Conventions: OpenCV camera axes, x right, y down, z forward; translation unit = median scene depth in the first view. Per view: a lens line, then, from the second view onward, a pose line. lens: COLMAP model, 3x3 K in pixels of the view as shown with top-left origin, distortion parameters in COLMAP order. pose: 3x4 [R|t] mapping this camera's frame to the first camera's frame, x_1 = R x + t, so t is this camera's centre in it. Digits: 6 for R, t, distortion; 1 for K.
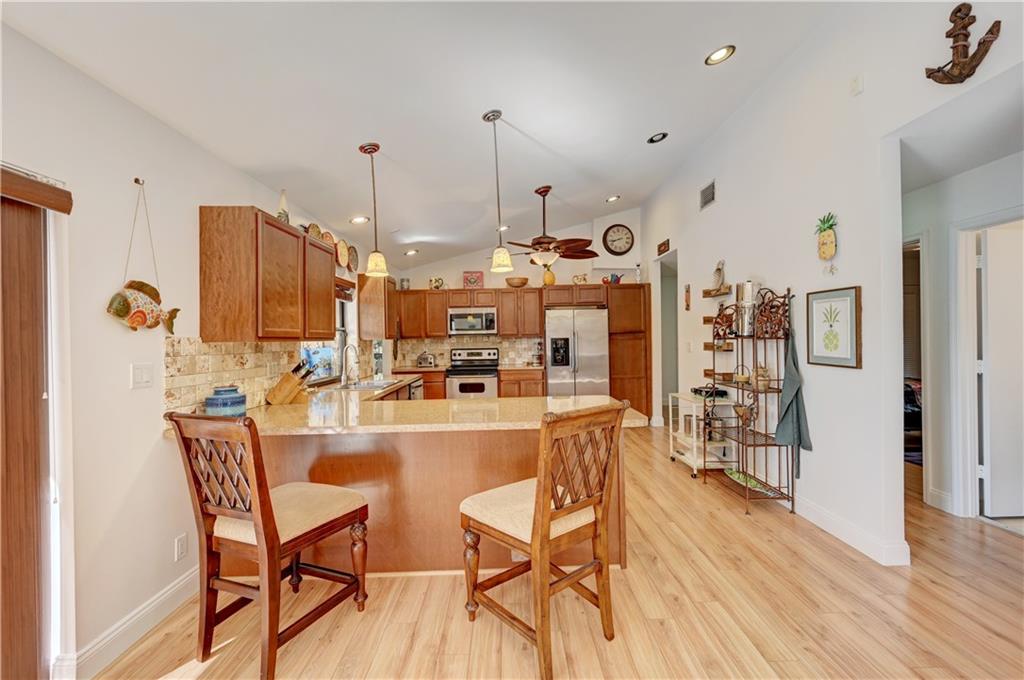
lens RADIAL K [[413.8, 0, 515.5], [0, 413.8, 338.0], [0, 0, 1]] dist [-0.000603, 0.000236]
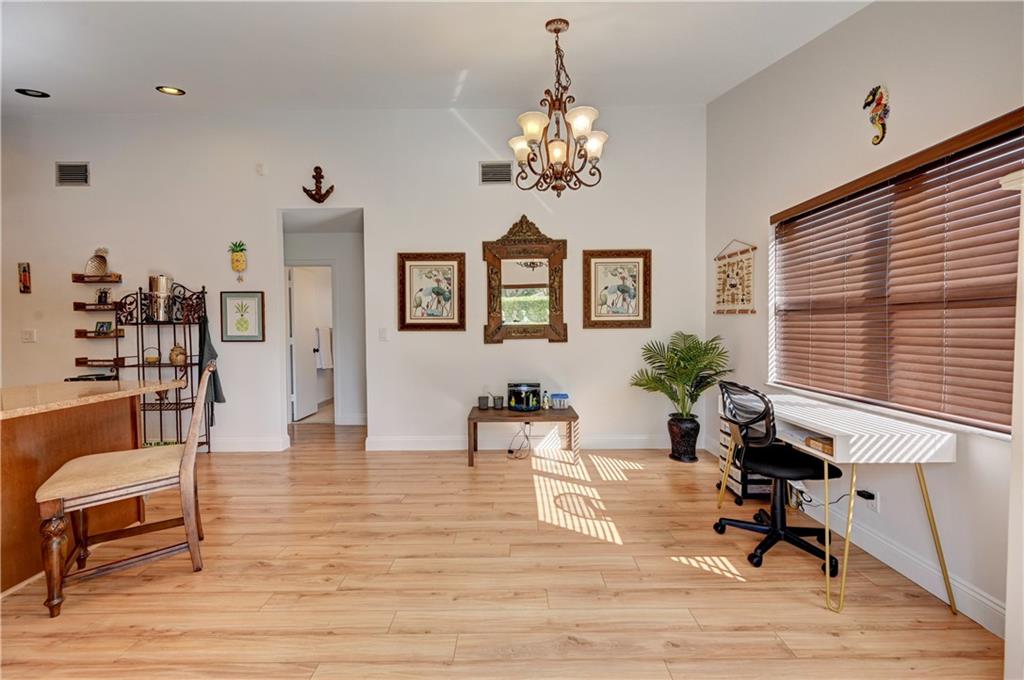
lens RADIAL K [[401.2, 0, 514.3], [0, 401.2, 337.5], [0, 0, 1]] dist [-0.001164, -0.000070]
pose [[0.018928, -0.011522, 0.999754, -0.490029], [0.011755, 0.999867, 0.011301, 0.033472], [-0.999752, 0.011539, 0.019061, -0.021873]]
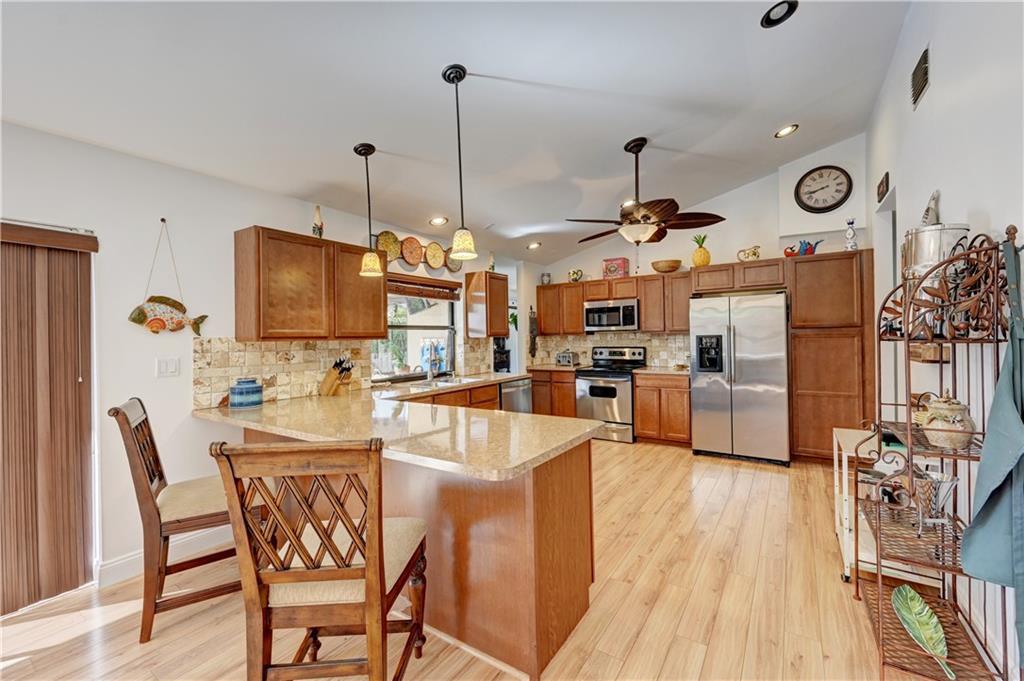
lens RADIAL K [[413.8, 0, 515.5], [0, 413.8, 338.5], [0, 0, 1]] dist [-0.000603, 0.000236]
pose [[0.822160, 0.005743, -0.569227, 0.376595], [0.002591, 0.999901, 0.013830, -0.008194], [0.569250, -0.012845, 0.822064, 0.268976]]
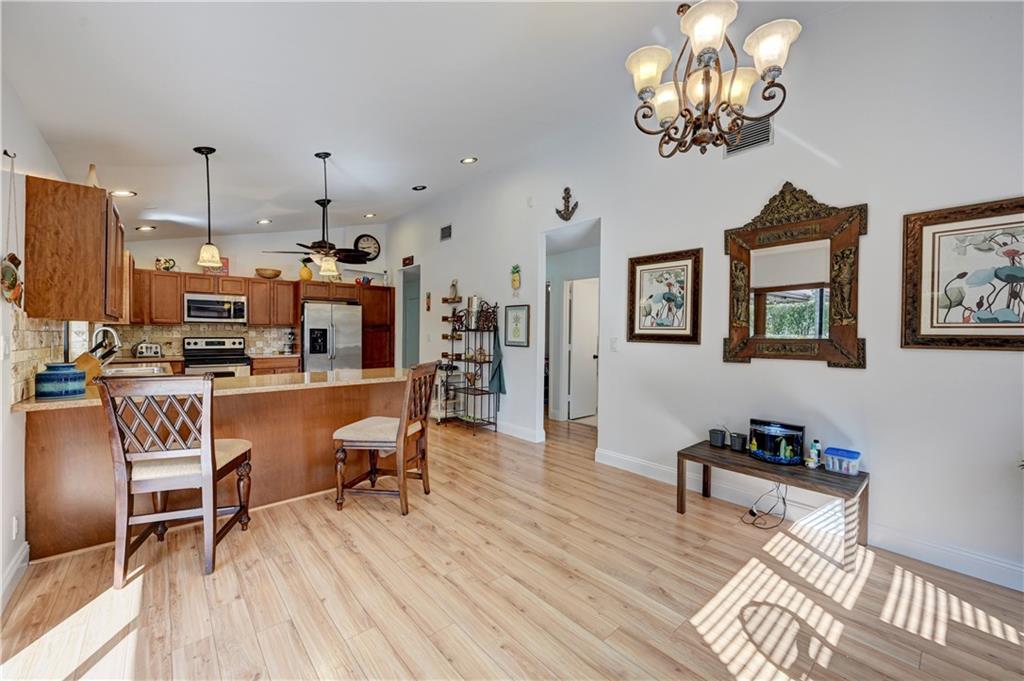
lens RADIAL K [[401.2, 0, 514.3], [0, 401.2, 338.0], [0, 0, 1]] dist [-0.001164, -0.000070]
pose [[0.762108, 0.014949, 0.647277, -0.292183], [-0.020528, 0.999789, 0.001079, 0.020211], [-0.647124, -0.014110, 0.762254, -0.263247]]
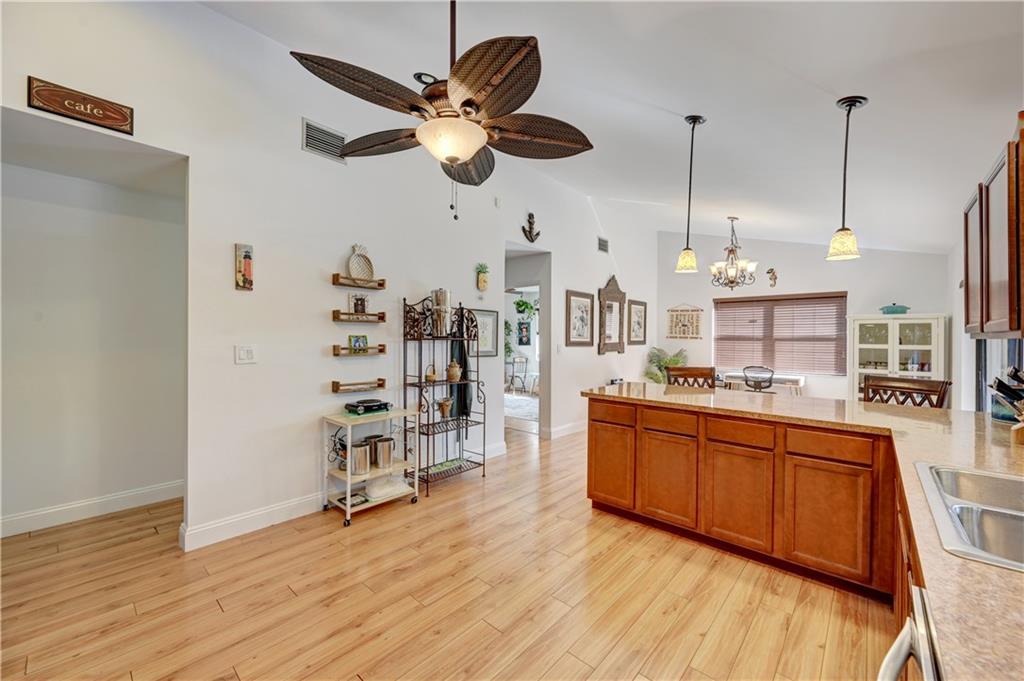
lens RADIAL K [[401.2, 0, 514.3], [0, 401.2, 338.0], [0, 0, 1]] dist [-0.001164, -0.000070]
pose [[-0.732303, 0.009710, 0.680910, -0.284910], [0.004848, 0.999947, -0.009046, 0.006284], [-0.680962, -0.003323, -0.732311, 1.453430]]
